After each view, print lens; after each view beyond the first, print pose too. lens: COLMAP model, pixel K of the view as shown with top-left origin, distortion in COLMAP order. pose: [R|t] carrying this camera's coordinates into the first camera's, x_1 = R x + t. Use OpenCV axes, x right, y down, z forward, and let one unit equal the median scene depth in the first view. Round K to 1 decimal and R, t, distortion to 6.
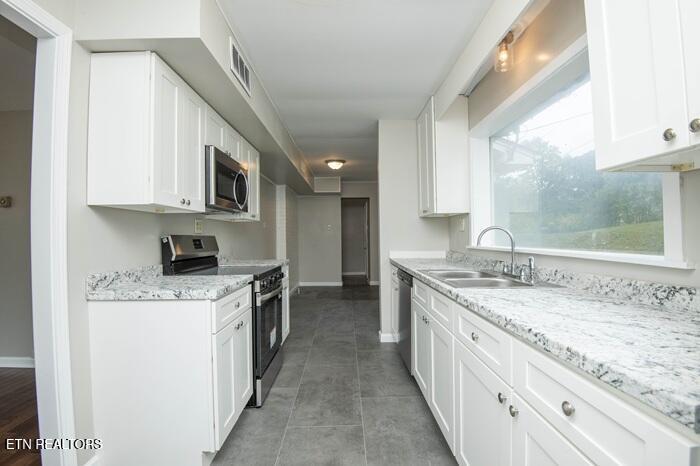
lens RADIAL K [[323.8, 0, 352.5], [0, 323.8, 233.1], [0, 0, 1]] dist [-0.002048, -0.023182]
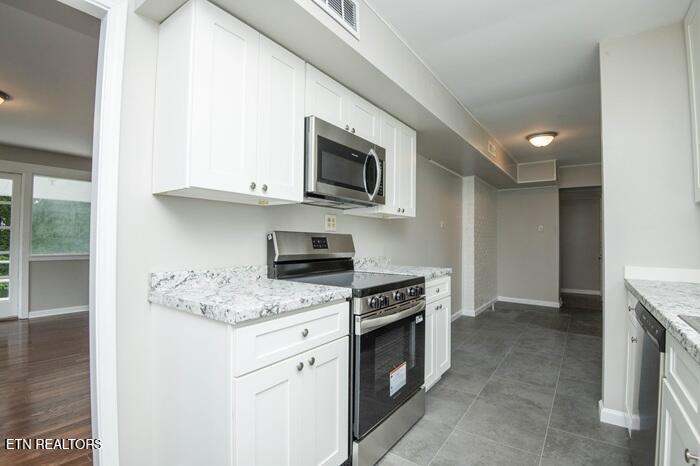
lens RADIAL K [[323.8, 0, 352.5], [0, 323.8, 233.1], [0, 0, 1]] dist [-0.002048, -0.023182]
pose [[0.799210, 0.004688, -0.601034, 0.088627], [-0.011620, 0.999903, -0.007653, 0.012424], [0.600940, 0.013100, 0.799187, 0.353898]]
